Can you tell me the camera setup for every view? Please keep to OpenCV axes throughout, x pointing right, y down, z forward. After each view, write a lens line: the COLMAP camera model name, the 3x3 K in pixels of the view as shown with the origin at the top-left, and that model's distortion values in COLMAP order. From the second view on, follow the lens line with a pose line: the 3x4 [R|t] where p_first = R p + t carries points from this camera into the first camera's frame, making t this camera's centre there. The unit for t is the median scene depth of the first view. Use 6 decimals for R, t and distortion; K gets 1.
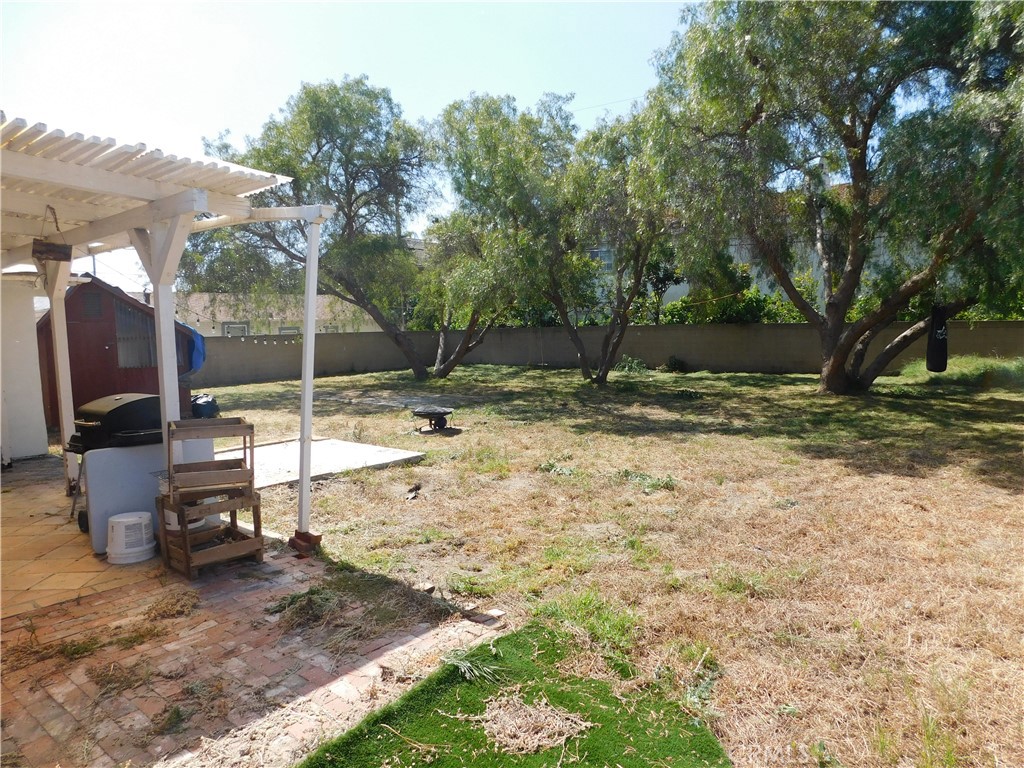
lens RADIAL K [[703.6, 0, 513.3], [0, 703.6, 365.6], [0, 0, 1]] dist [-0.052242, 0.051390]
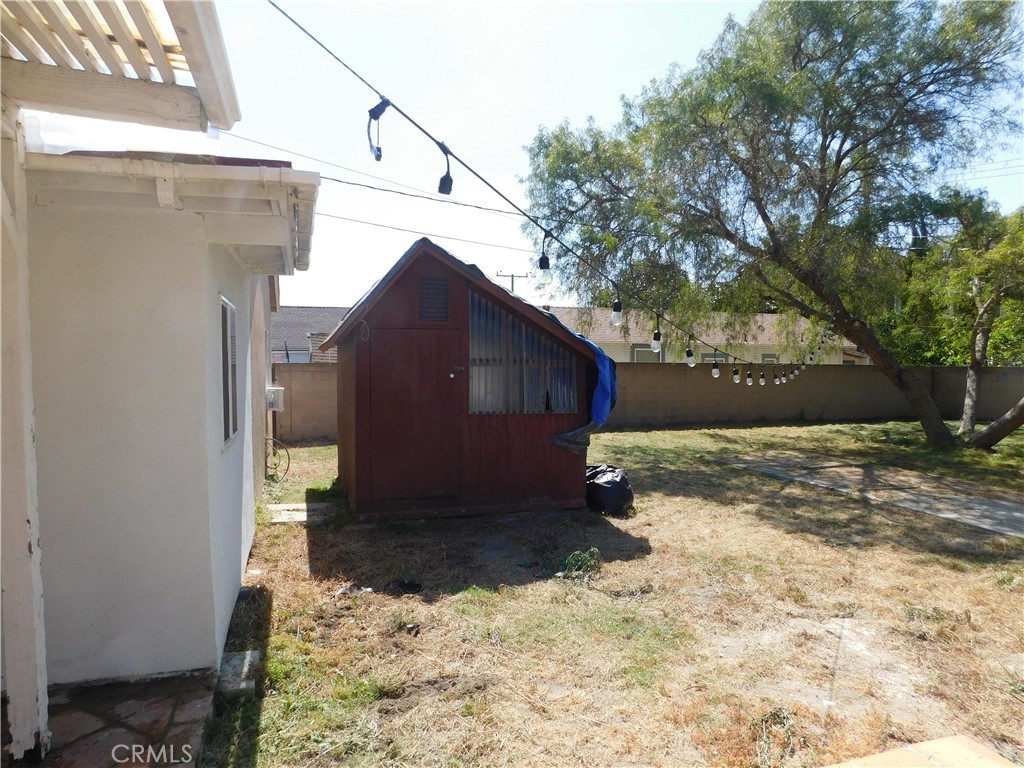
lens RADIAL K [[703.6, 0, 513.3], [0, 703.6, 365.6], [0, 0, 1]] dist [-0.052242, 0.051390]
pose [[0.853555, 0.040481, -0.519428, -0.217180], [-0.062313, 0.997752, -0.024639, -0.019891], [0.517264, 0.053398, 0.854159, 0.471691]]
